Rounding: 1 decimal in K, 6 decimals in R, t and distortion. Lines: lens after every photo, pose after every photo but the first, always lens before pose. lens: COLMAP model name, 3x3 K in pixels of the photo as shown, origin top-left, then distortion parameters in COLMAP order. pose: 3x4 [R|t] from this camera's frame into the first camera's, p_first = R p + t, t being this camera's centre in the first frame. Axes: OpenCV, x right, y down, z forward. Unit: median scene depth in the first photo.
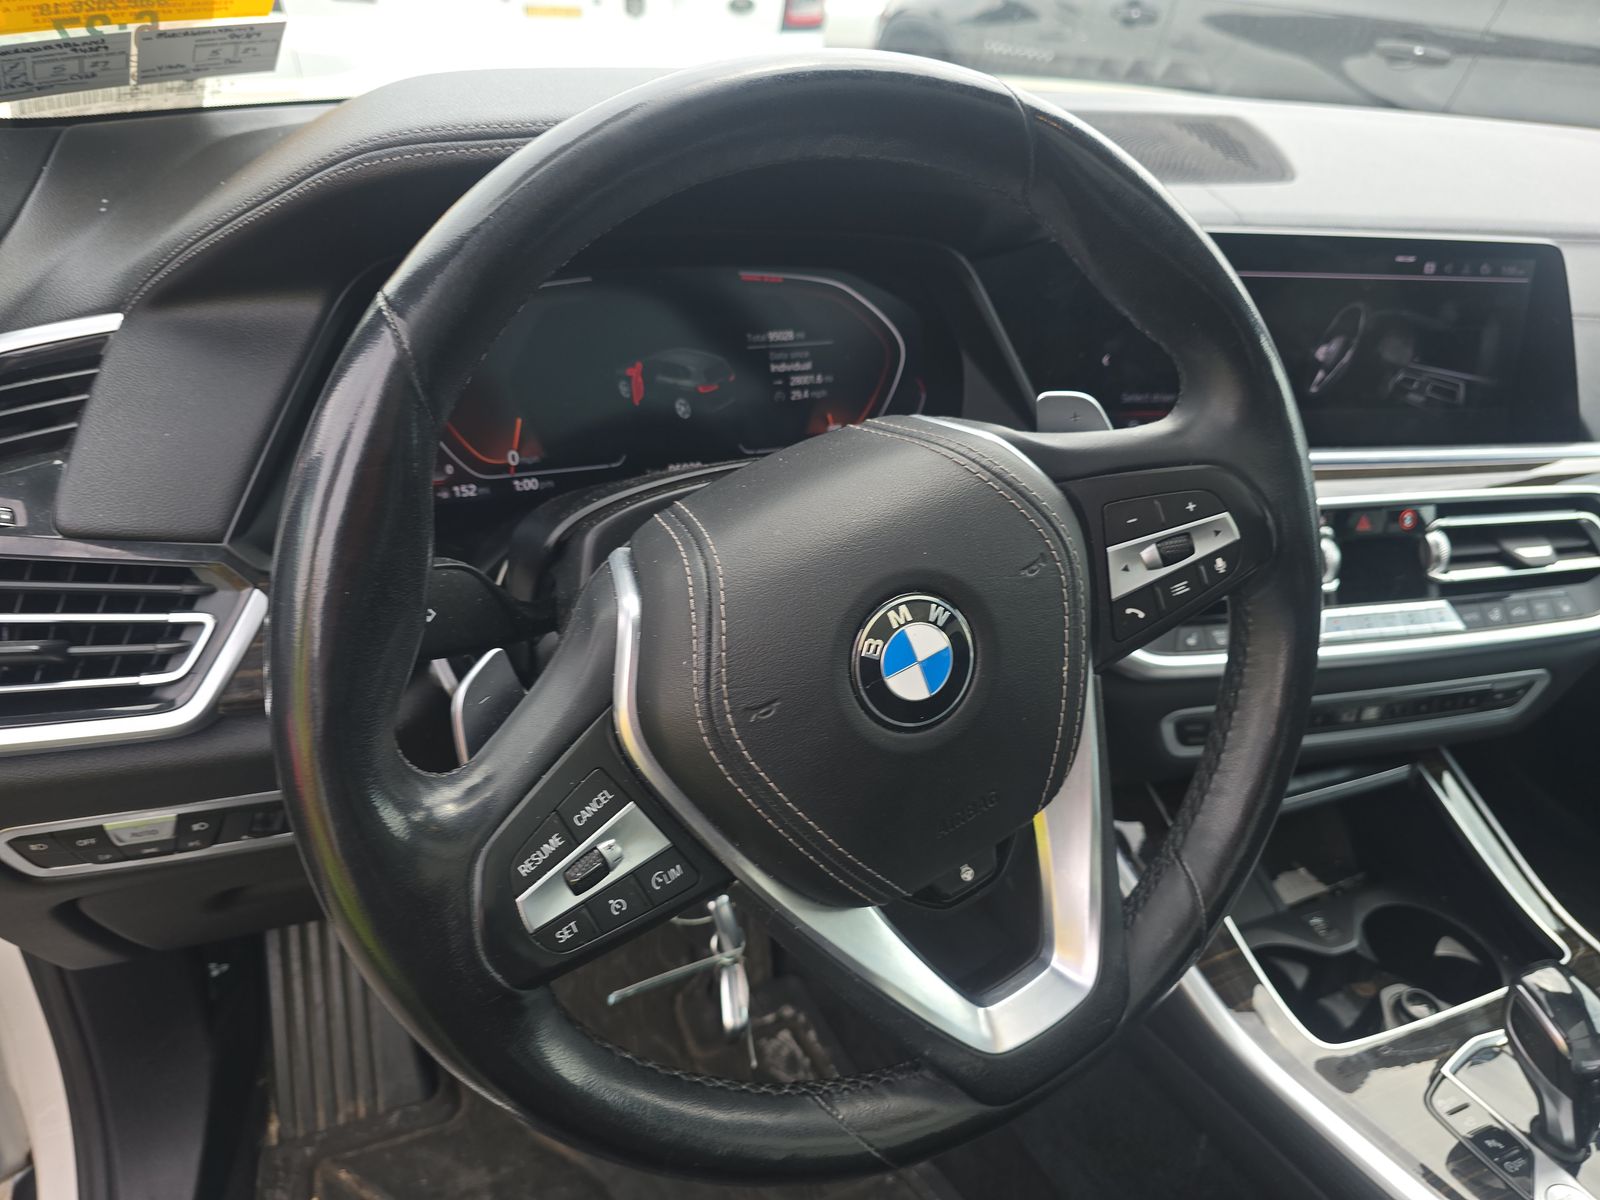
lens RADIAL K [[1087.9, 0, 801.8], [0, 1087.9, 589.2], [0, 0, 1]] dist [0.003145, -0.006366]
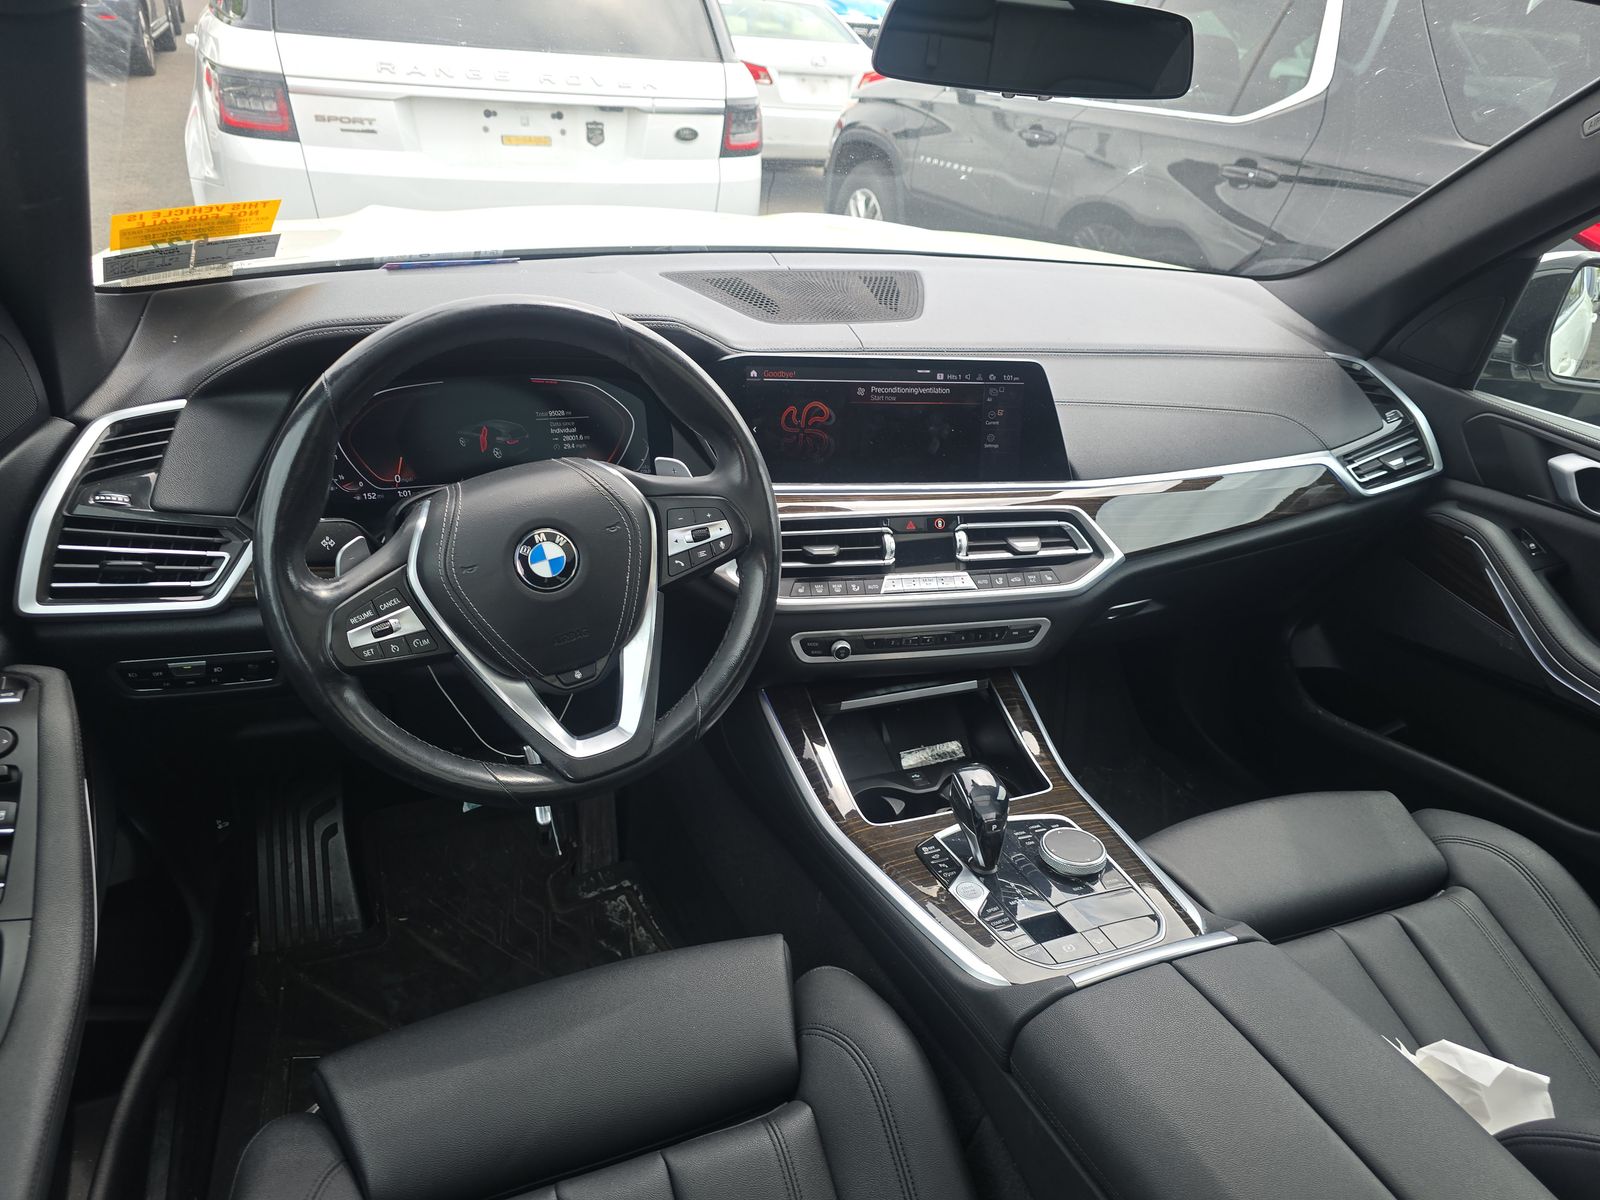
lens RADIAL K [[1062.2, 0, 813.8], [0, 1062.2, 598.5], [0, 0, 1]] dist [0.016764, -0.007101]
pose [[0.999932, 0.005516, 0.010249, 0.400915], [-0.004979, 0.998654, -0.051636, 0.163309], [-0.010520, 0.051581, 0.998613, -0.754863]]
